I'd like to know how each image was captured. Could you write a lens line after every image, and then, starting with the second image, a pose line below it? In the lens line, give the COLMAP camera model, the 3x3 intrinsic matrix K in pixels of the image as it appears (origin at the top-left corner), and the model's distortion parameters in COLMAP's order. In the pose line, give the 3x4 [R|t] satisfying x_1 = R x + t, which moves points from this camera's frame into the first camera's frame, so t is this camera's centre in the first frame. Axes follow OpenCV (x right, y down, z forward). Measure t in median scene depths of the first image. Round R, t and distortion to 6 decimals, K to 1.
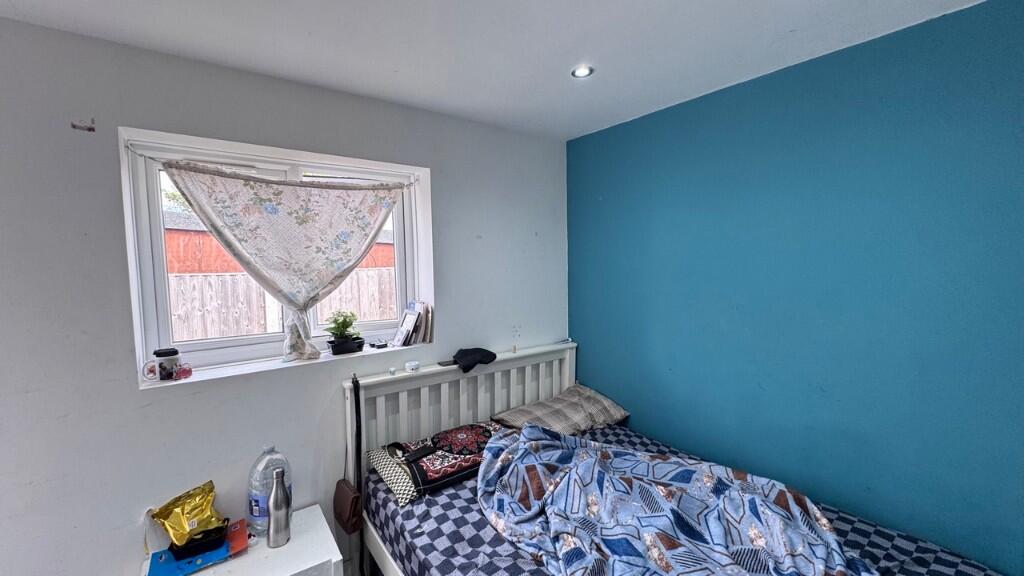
lens RADIAL K [[407.2, 0, 512.0], [0, 407.2, 288.0], [0, 0, 1]] dist [-0.003069, 0.000474]
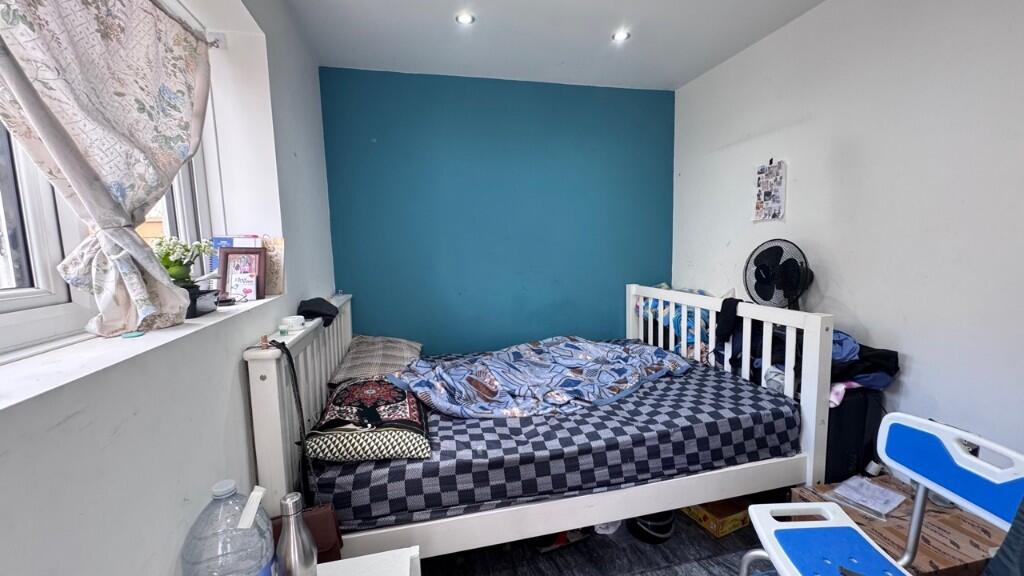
lens RADIAL K [[407.2, 0, 512.0], [0, 407.2, 288.0], [0, 0, 1]] dist [-0.003069, 0.000474]
pose [[0.400515, -0.099209, 0.910904, -0.796826], [0.090079, 0.993569, 0.068606, 0.134644], [-0.911852, 0.054575, 0.406876, 0.426495]]
